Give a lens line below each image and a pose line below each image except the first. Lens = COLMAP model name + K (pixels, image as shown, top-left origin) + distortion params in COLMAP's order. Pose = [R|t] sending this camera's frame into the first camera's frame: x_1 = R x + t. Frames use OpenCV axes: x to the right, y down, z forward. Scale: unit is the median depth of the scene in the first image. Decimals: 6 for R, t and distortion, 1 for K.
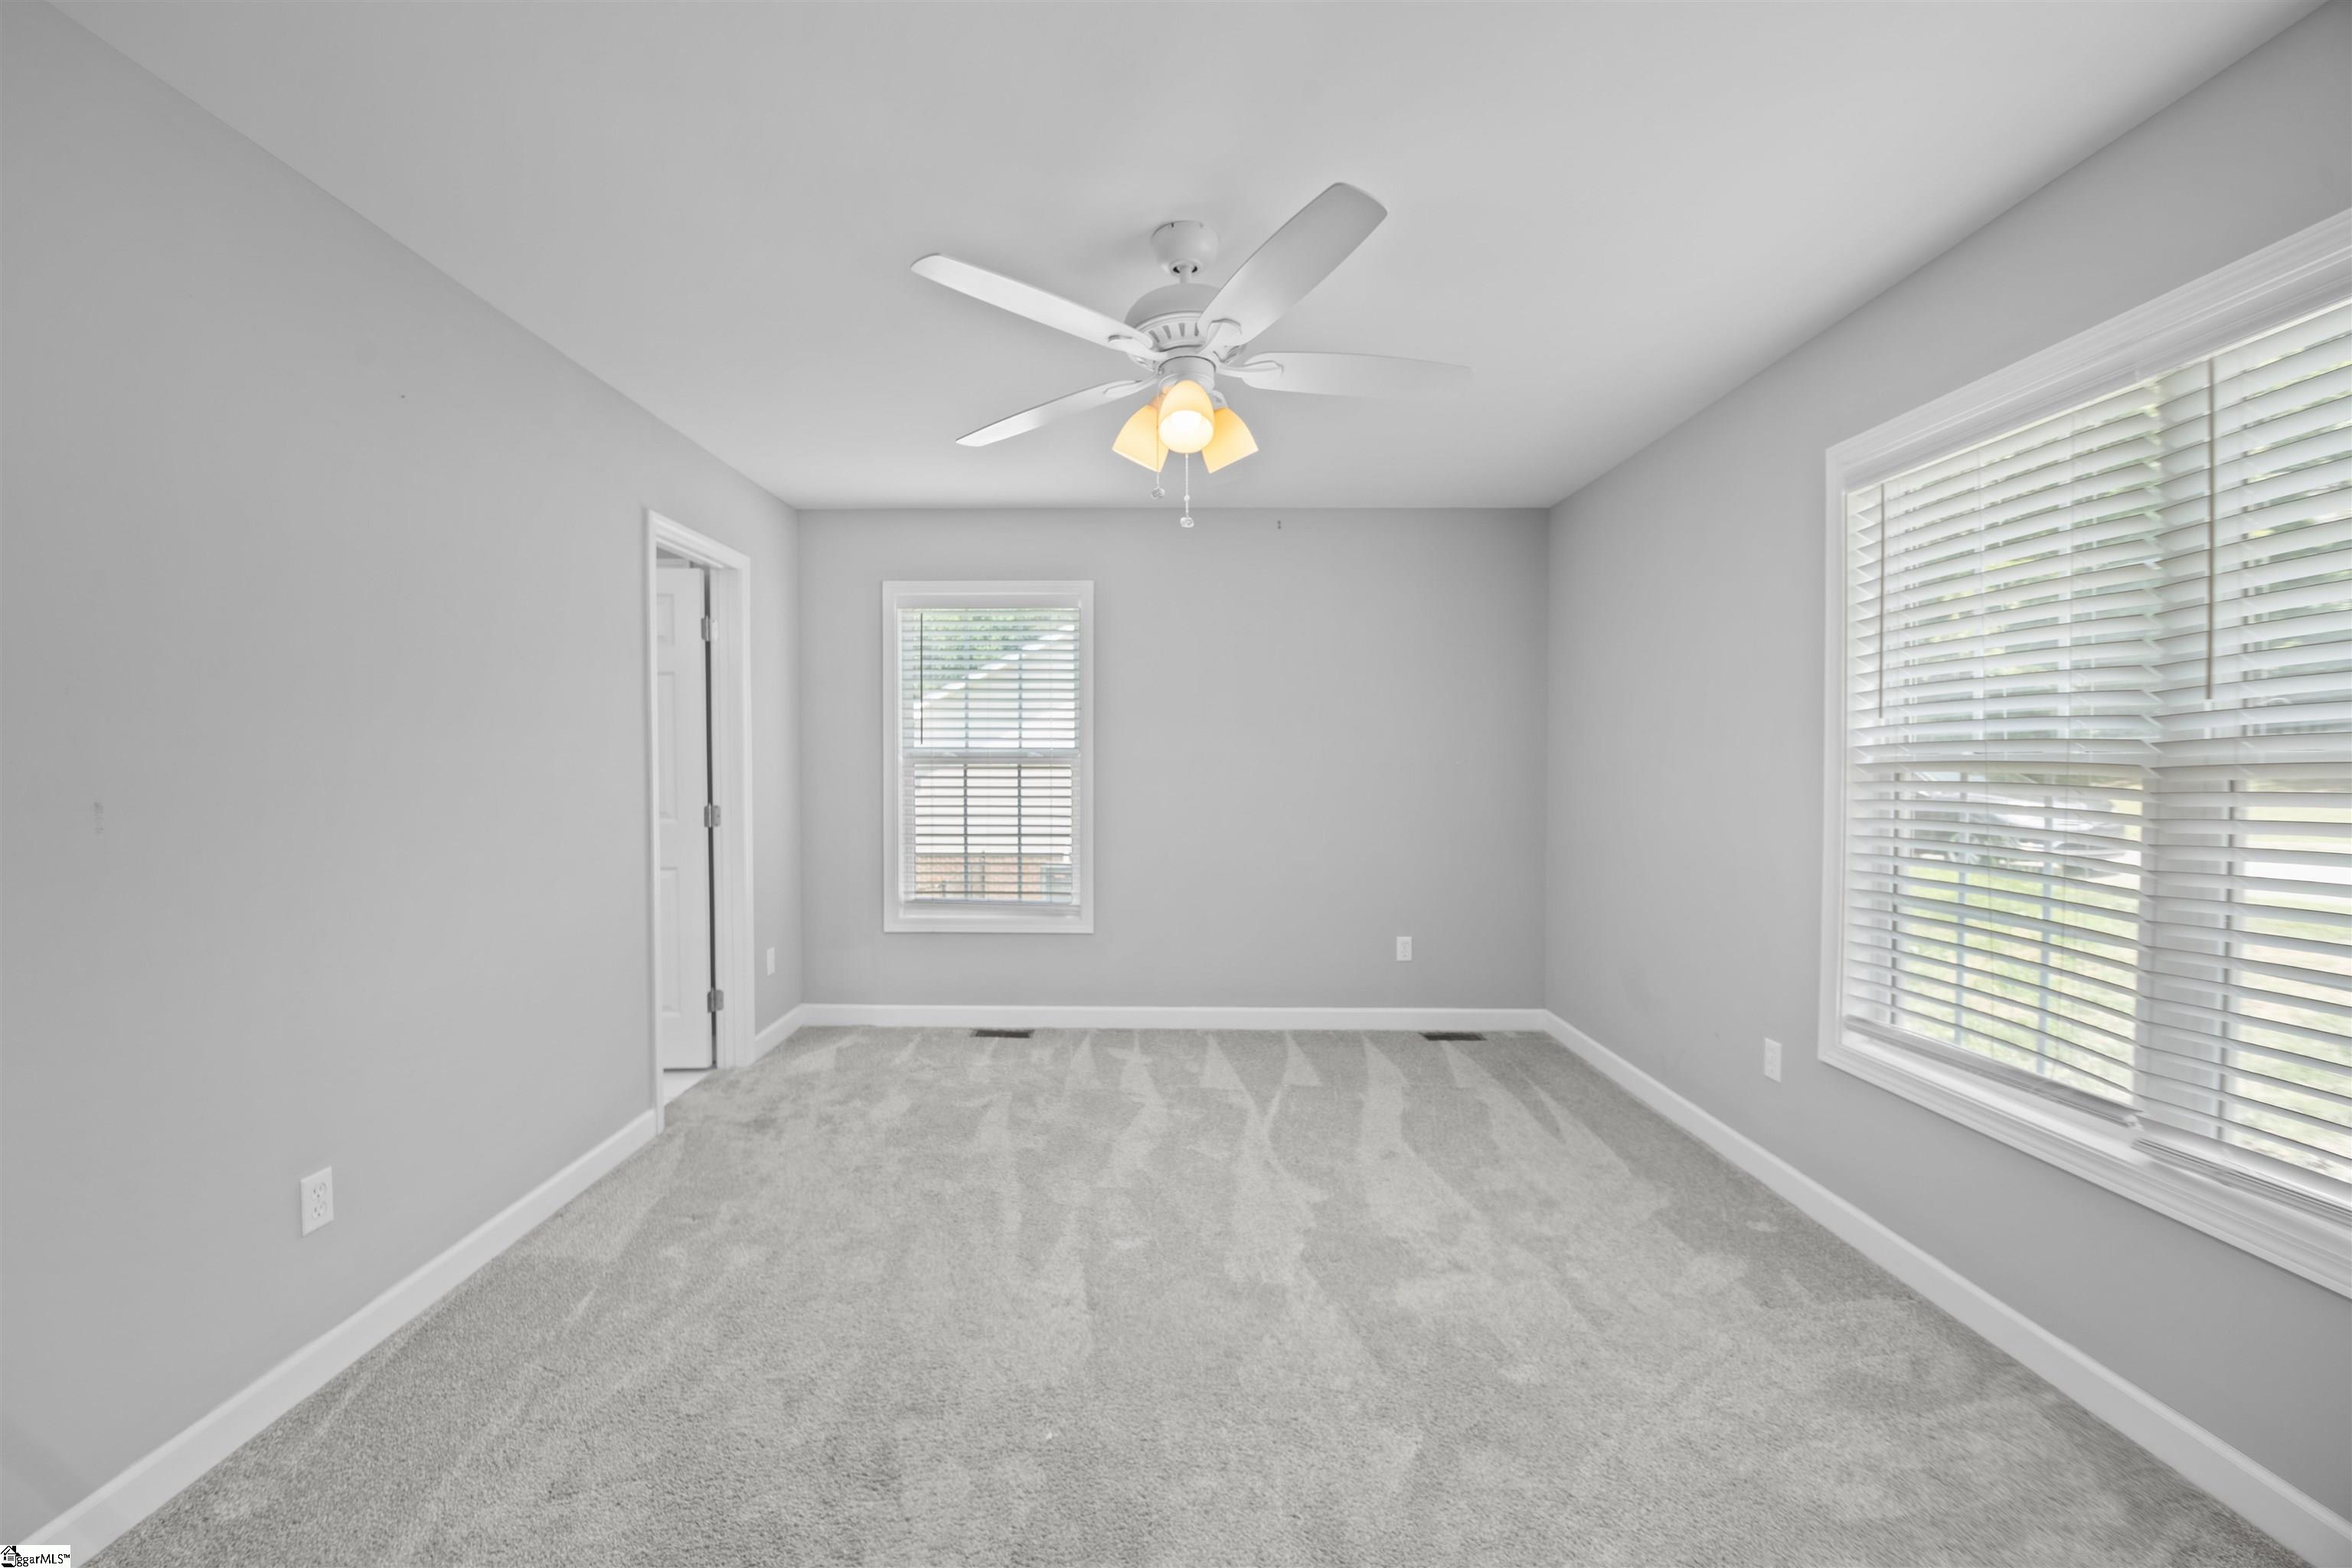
lens RADIAL K [[912.6, 0, 1176.0], [0, 912.6, 784.0], [0, 0, 1]] dist [-0.001641, -0.000145]
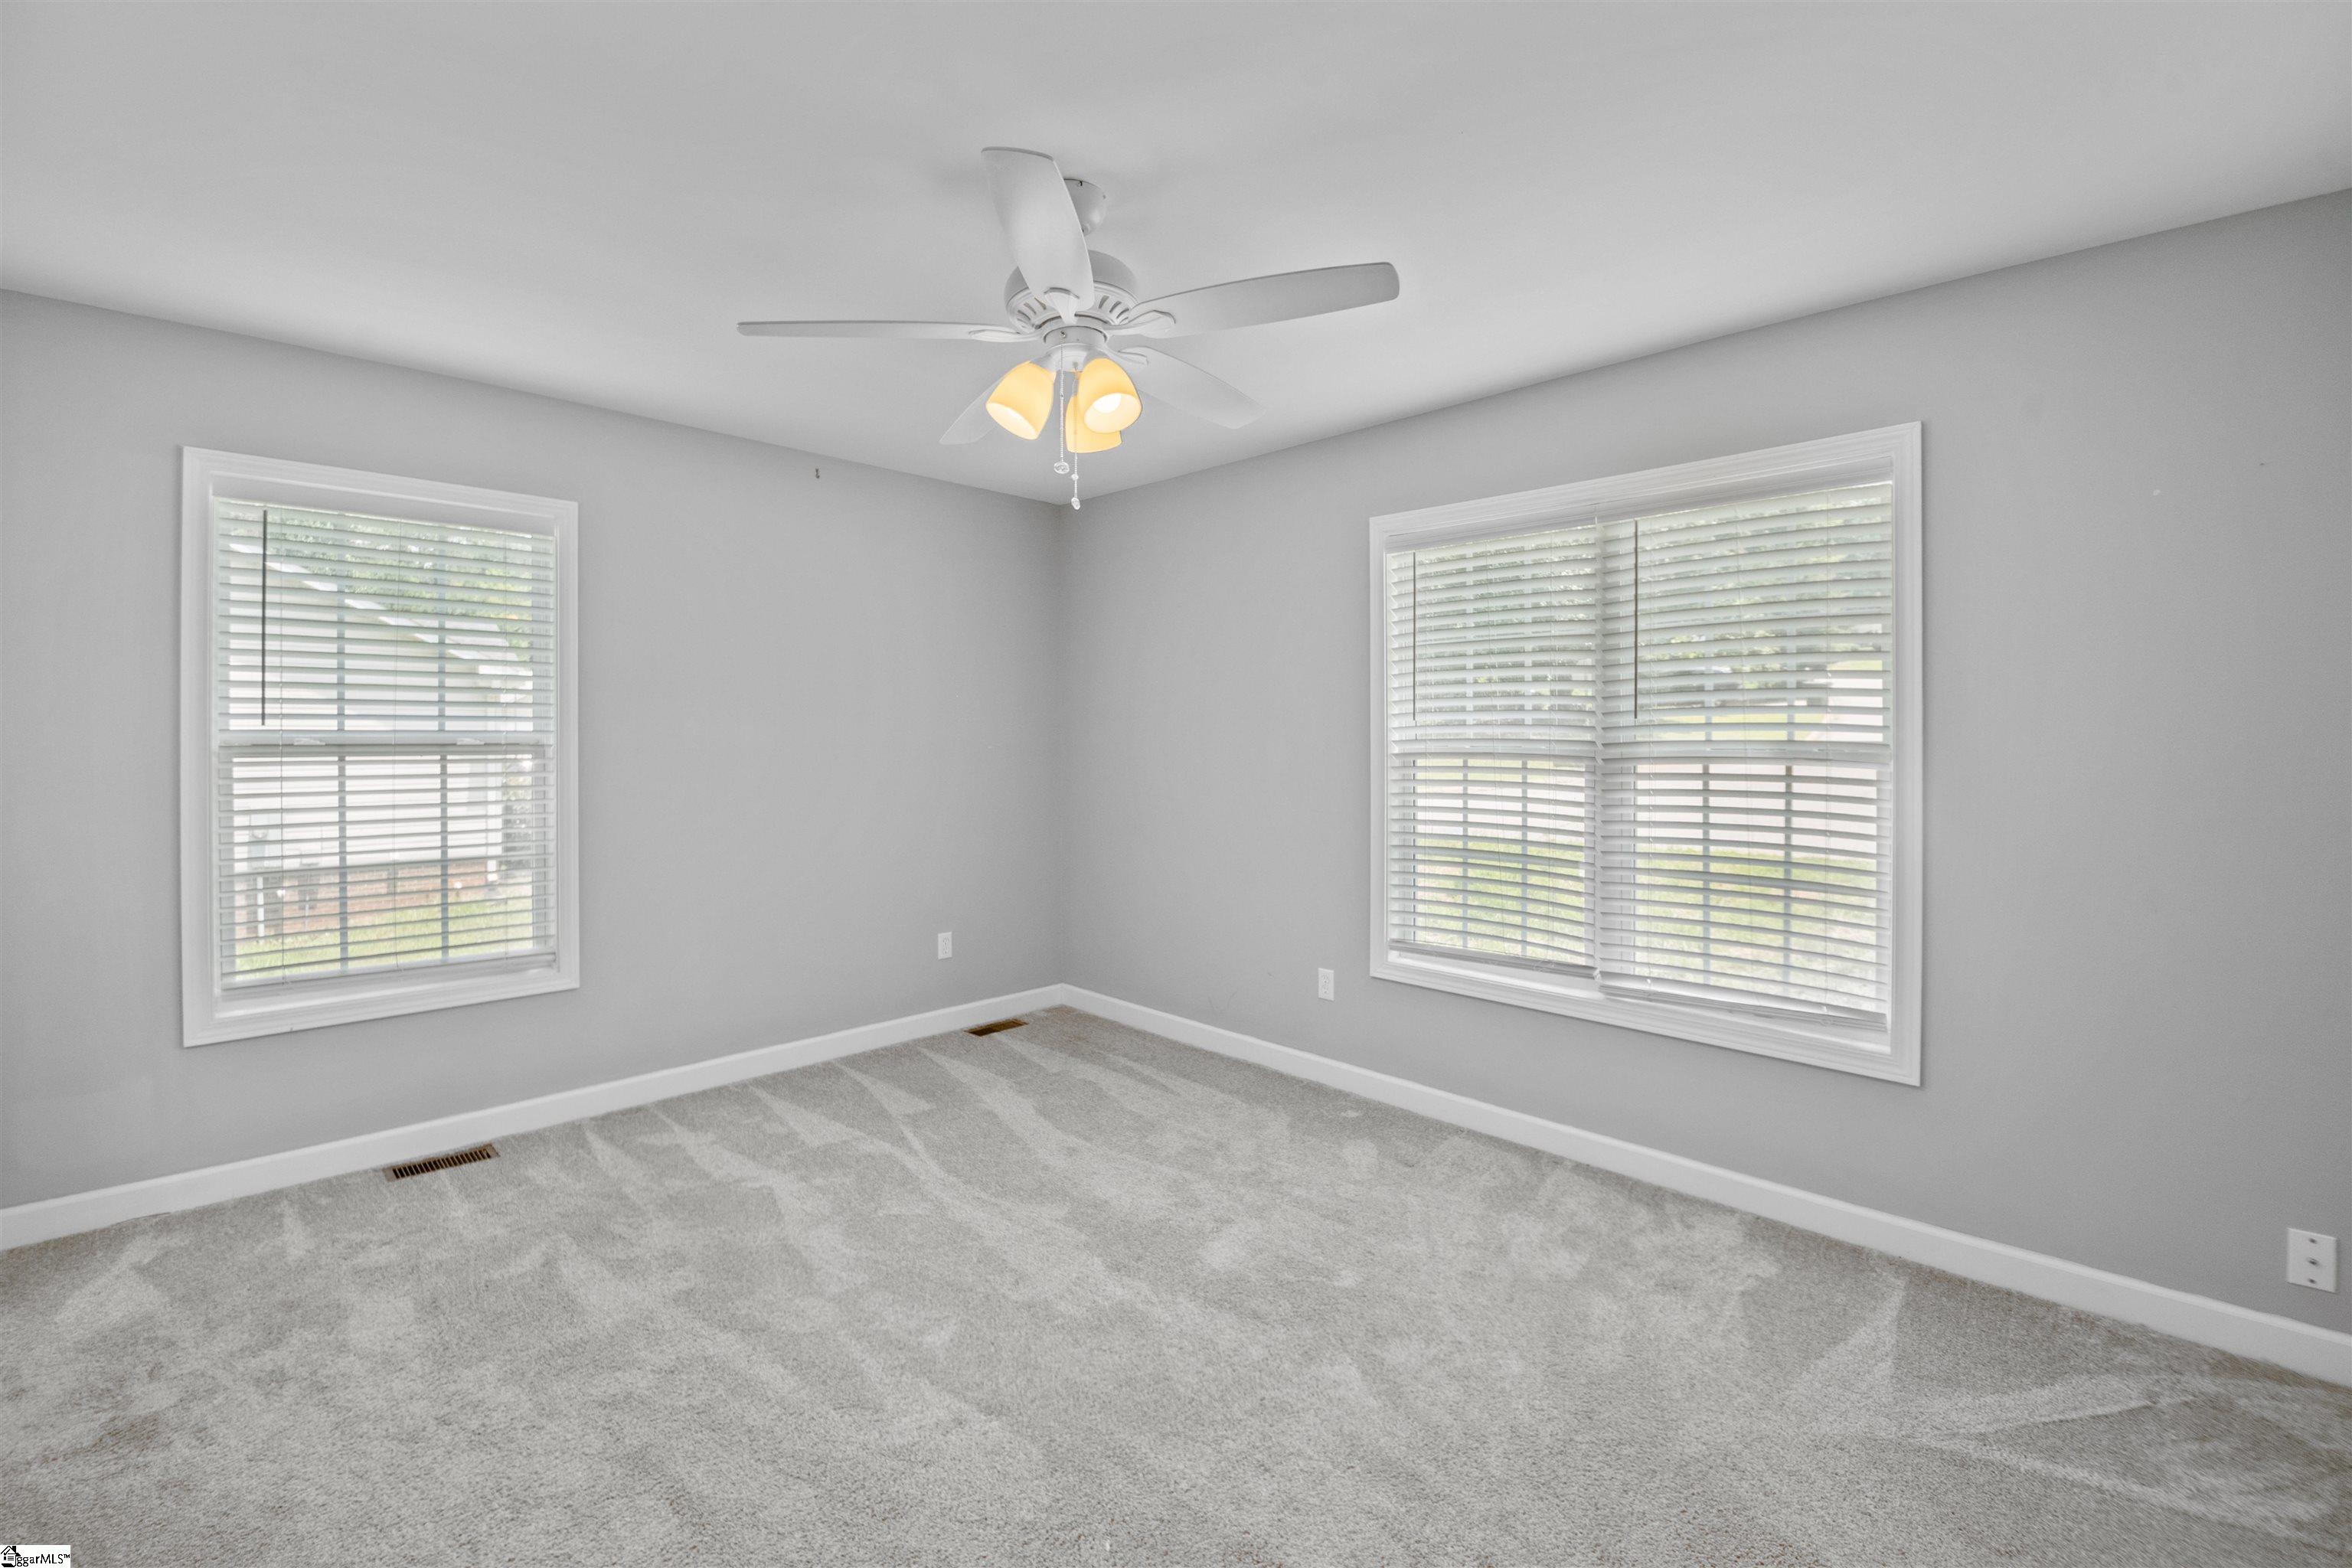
lens RADIAL K [[970.2, 0, 1184.9], [0, 970.2, 743.2], [0, 0, 1]] dist [-0.000216, -0.009424]
pose [[0.708372, -0.003753, 0.705830, -0.379442], [0.015009, 0.999840, -0.009747, -0.020818], [-0.705680, 0.017498, 0.708315, 0.146812]]
